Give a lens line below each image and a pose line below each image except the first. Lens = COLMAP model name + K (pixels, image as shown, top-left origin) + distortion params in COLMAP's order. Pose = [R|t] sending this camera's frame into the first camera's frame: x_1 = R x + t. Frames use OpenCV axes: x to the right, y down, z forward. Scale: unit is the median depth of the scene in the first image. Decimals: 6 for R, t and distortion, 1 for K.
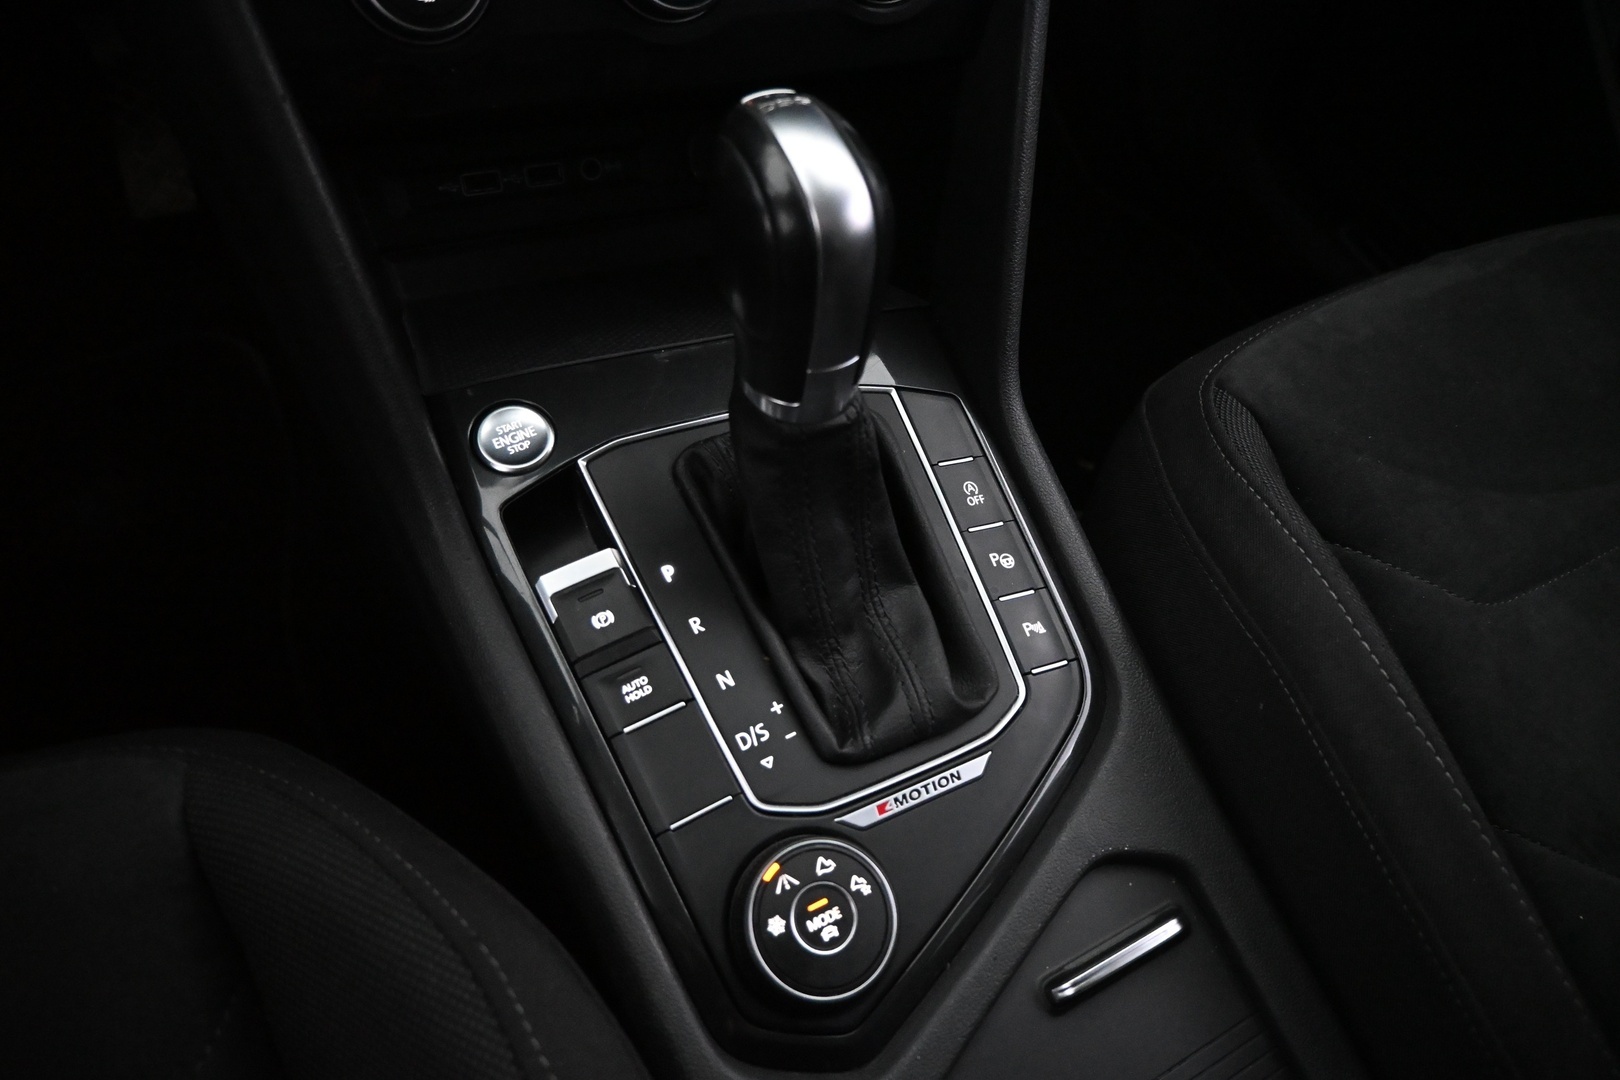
lens RADIAL K [[1105.7, 0, 814.0], [0, 1105.7, 531.5], [0, 0, 1]] dist [-0.003466, -0.000390]
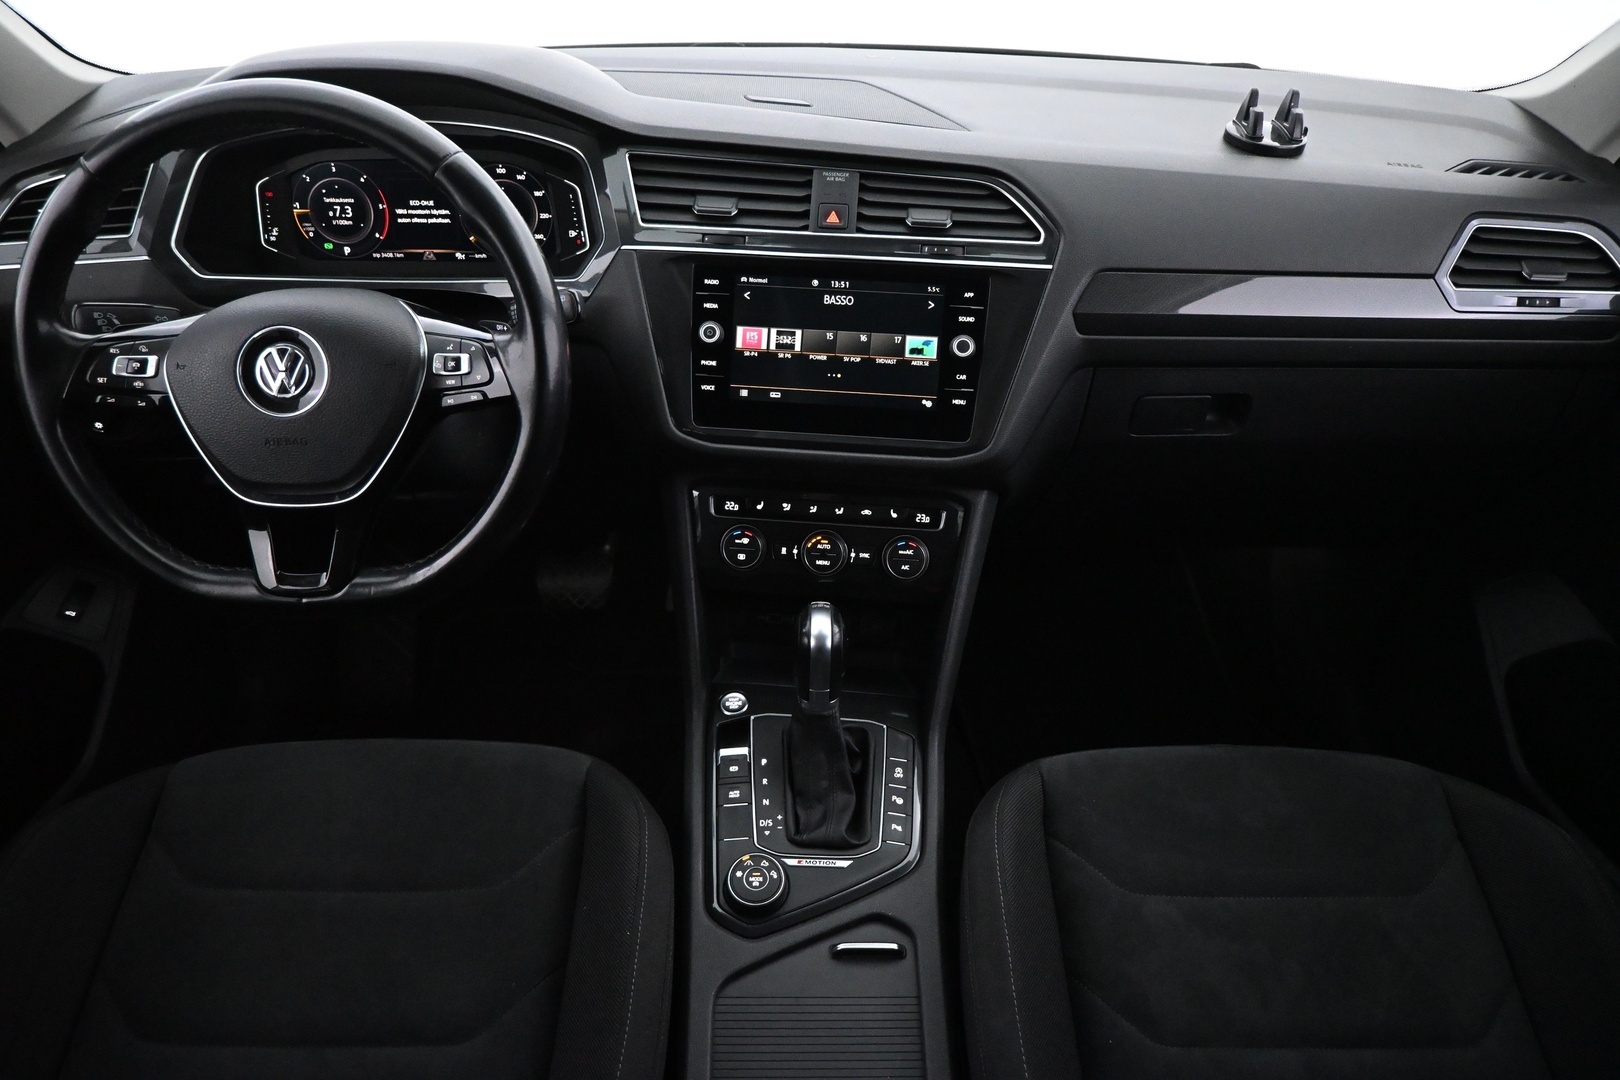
lens RADIAL K [[1105.7, 0, 821.6], [0, 1105.7, 533.6], [0, 0, 1]] dist [-0.003466, -0.000390]
pose [[0.888088, 0.144610, -0.436335, 1.236491], [-0.308841, 0.890773, -0.333376, 0.452473], [0.340466, 0.430826, 0.835746, -1.626452]]
